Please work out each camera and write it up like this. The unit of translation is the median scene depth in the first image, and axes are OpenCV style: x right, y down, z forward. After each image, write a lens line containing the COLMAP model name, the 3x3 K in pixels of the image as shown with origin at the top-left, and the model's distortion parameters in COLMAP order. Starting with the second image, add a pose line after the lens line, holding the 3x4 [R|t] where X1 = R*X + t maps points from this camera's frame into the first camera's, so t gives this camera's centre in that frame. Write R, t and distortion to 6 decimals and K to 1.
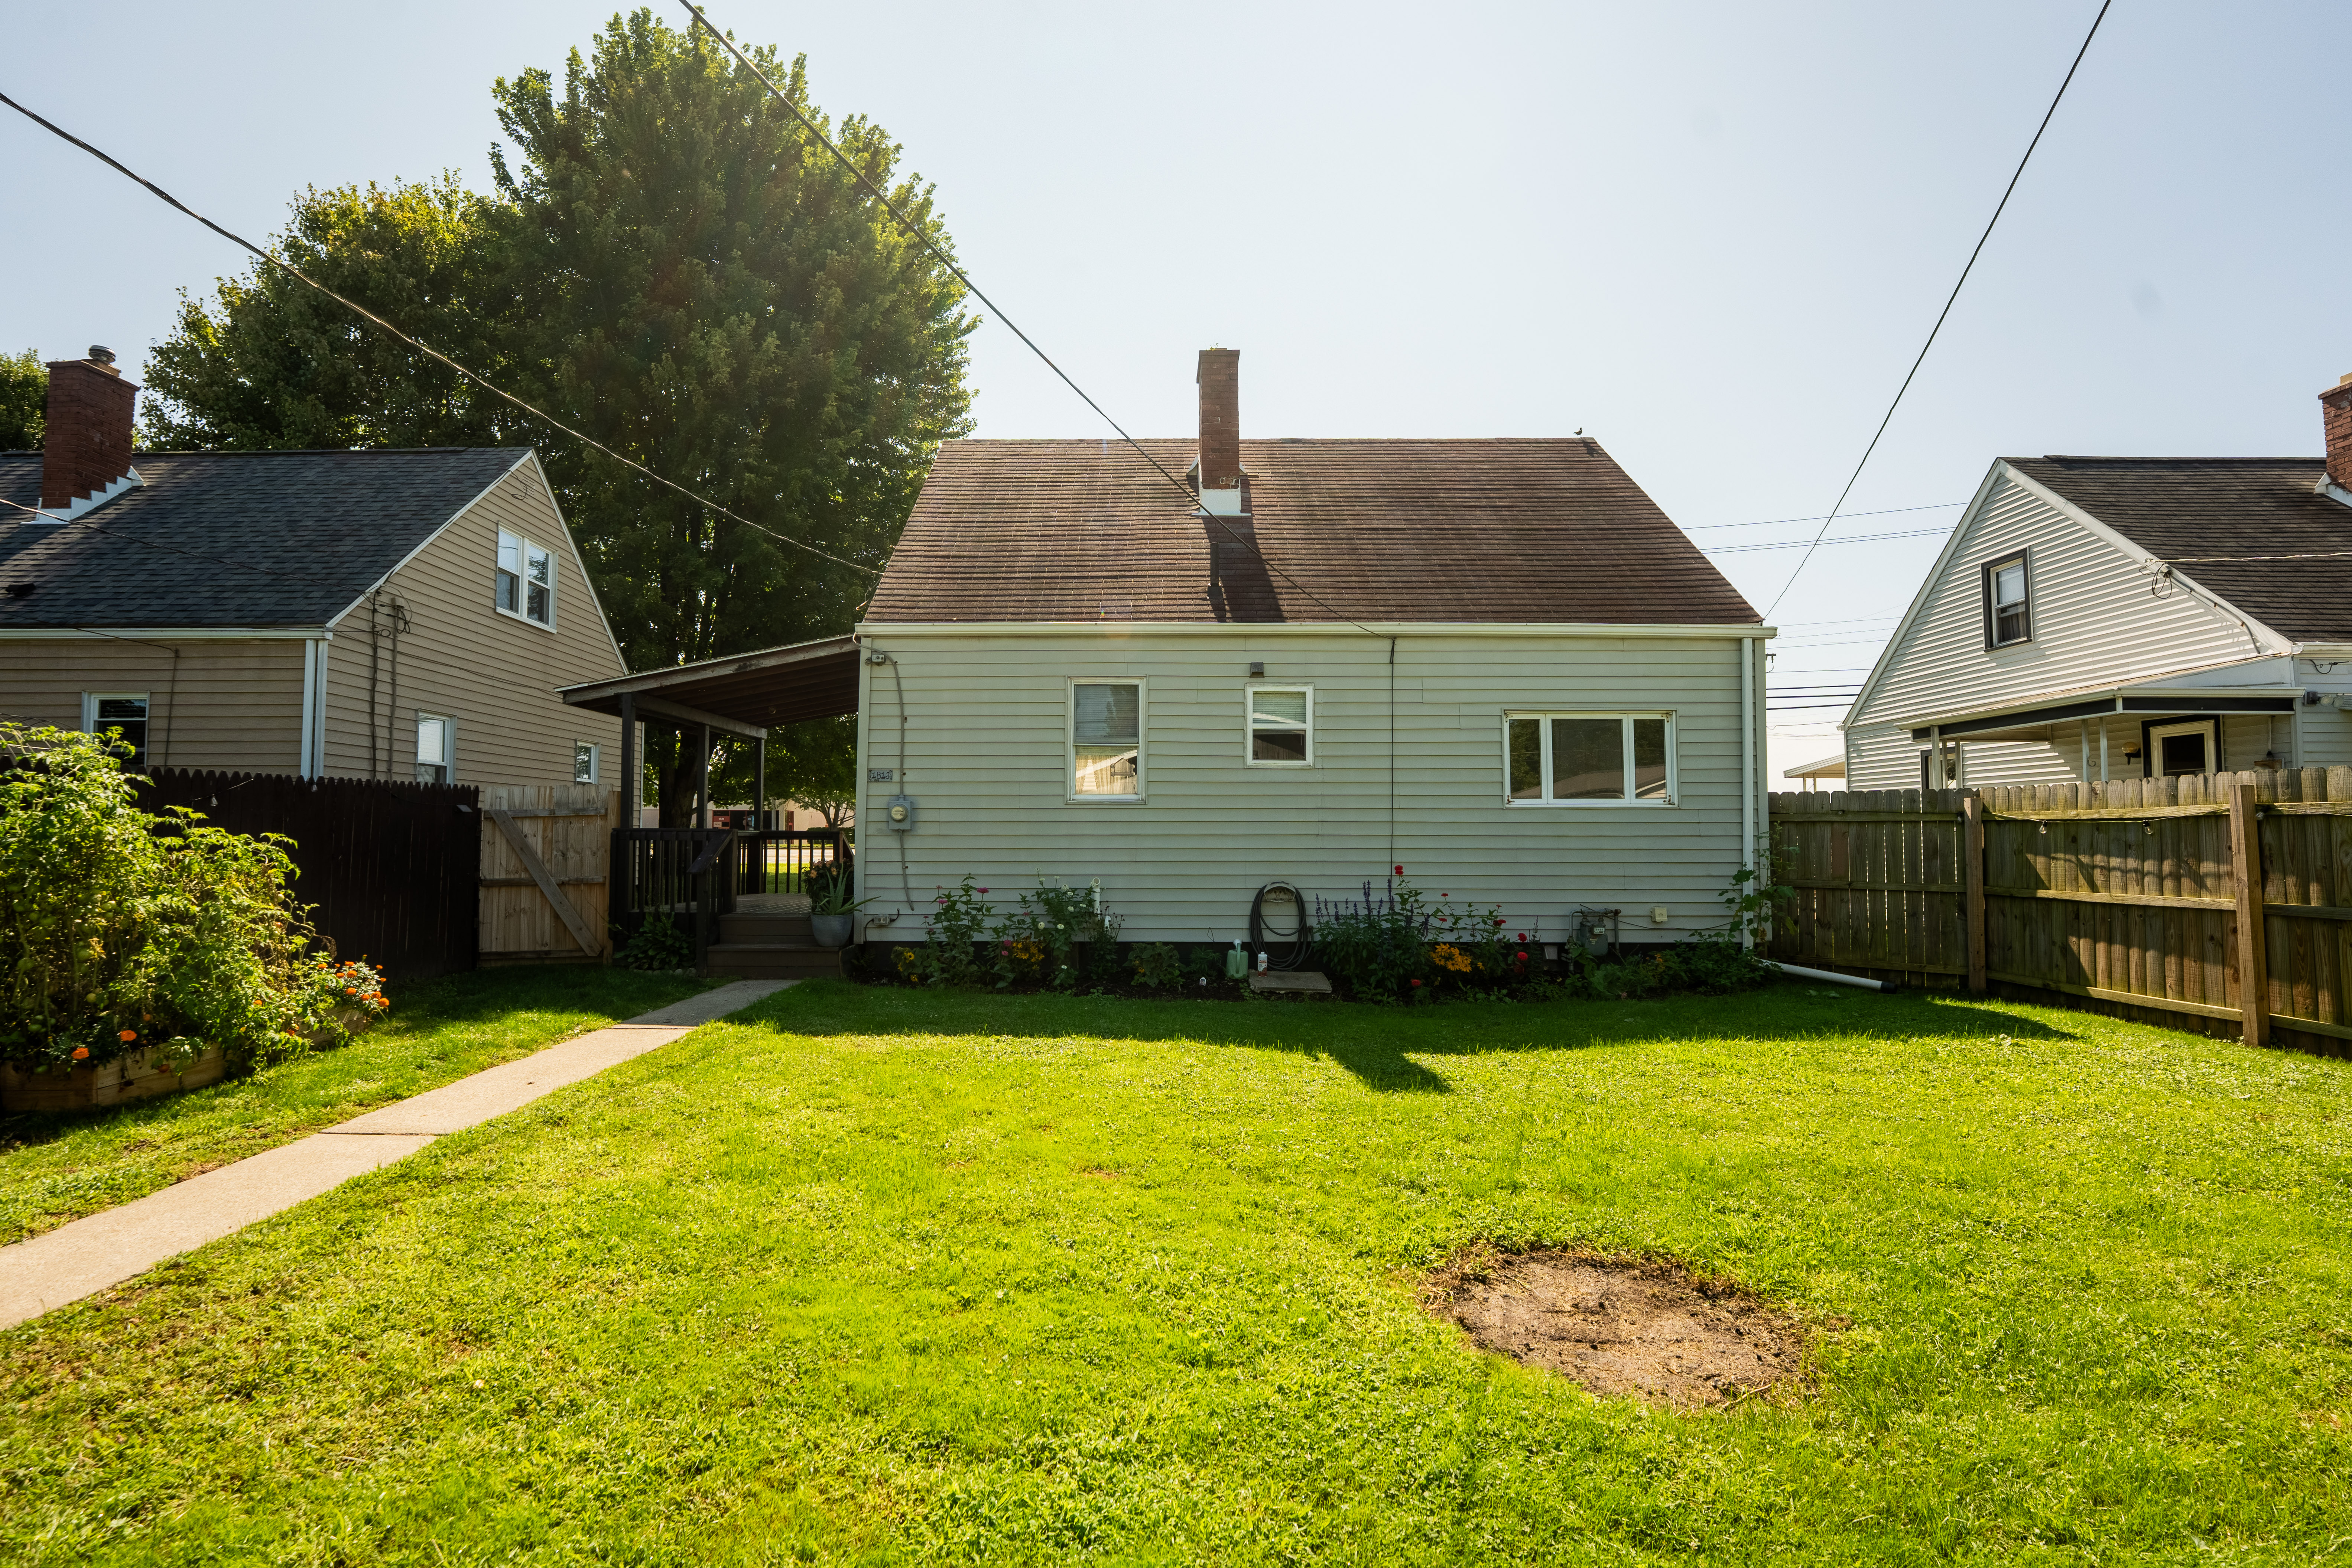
lens RADIAL K [[1036.0, 0, 1167.0], [0, 1036.0, 788.7], [0, 0, 1]] dist [-0.026530, 0.001809]
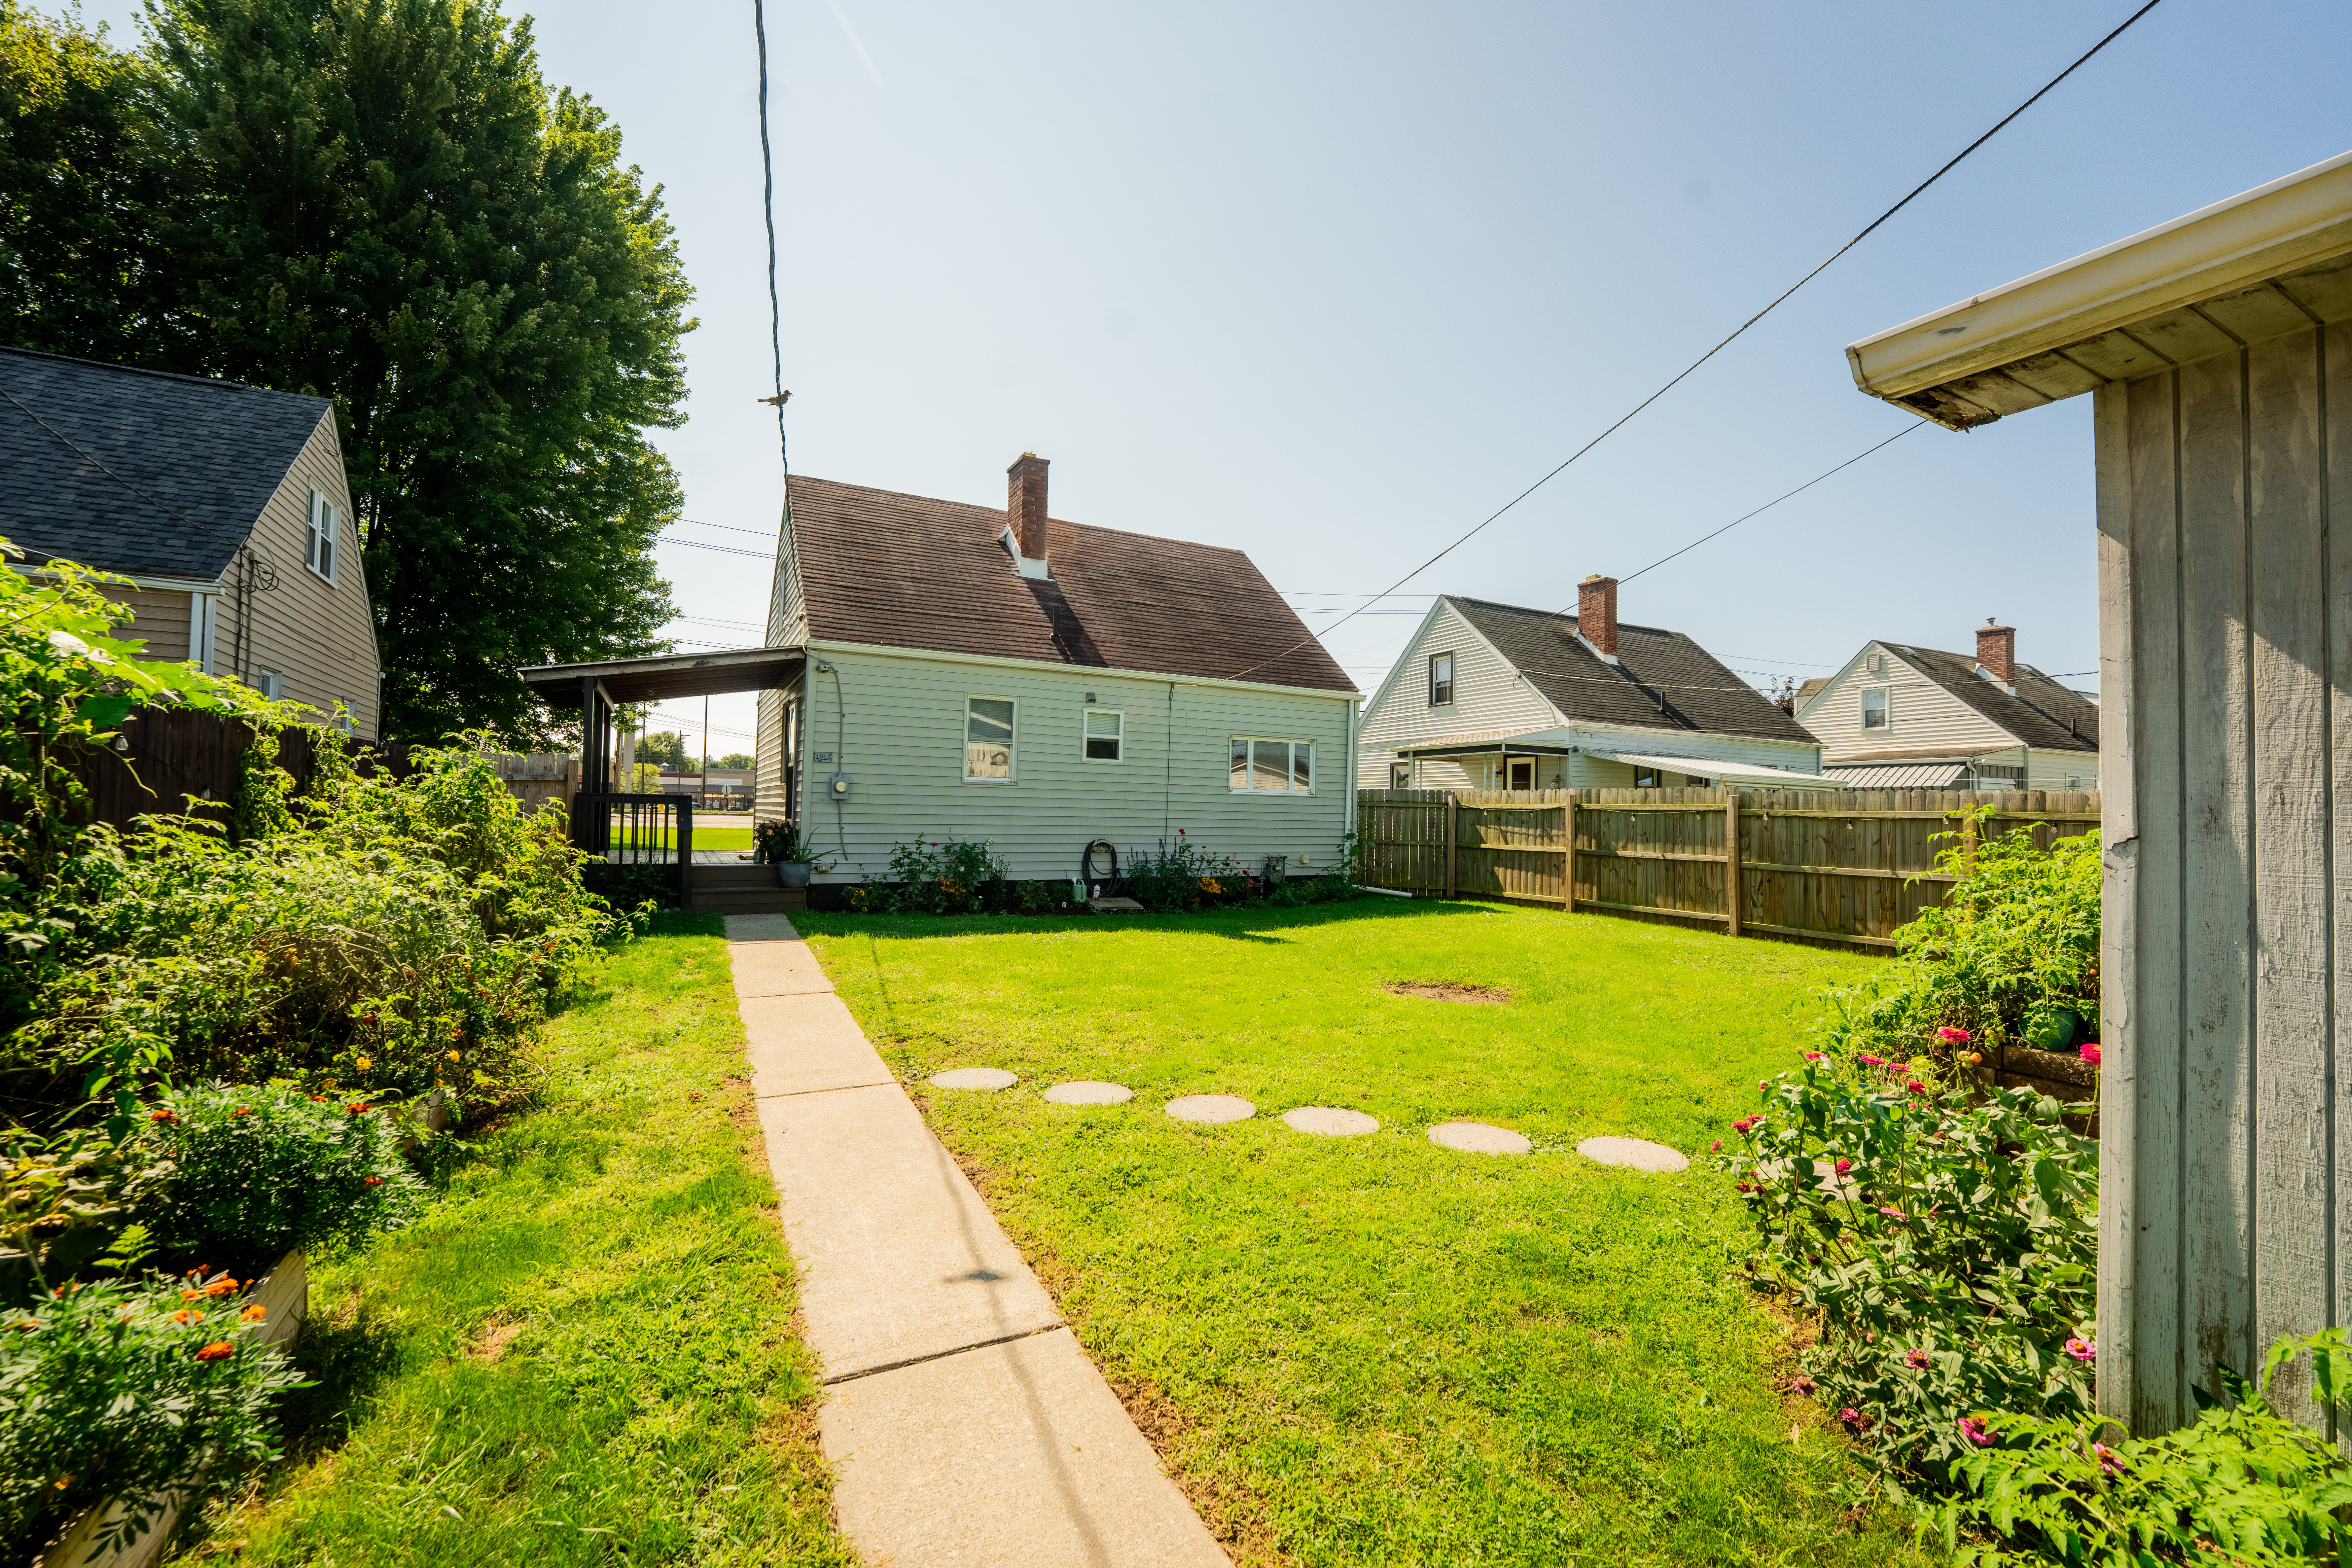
lens RADIAL K [[968.5, 0, 1177.9], [0, 968.5, 785.6], [0, 0, 1]] dist [-0.031917, 0.003531]
pose [[0.870970, 0.029027, 0.490478, -0.485773], [-0.040845, 0.999076, 0.013403, -0.012084], [-0.489635, -0.031707, 0.871351, -0.283511]]
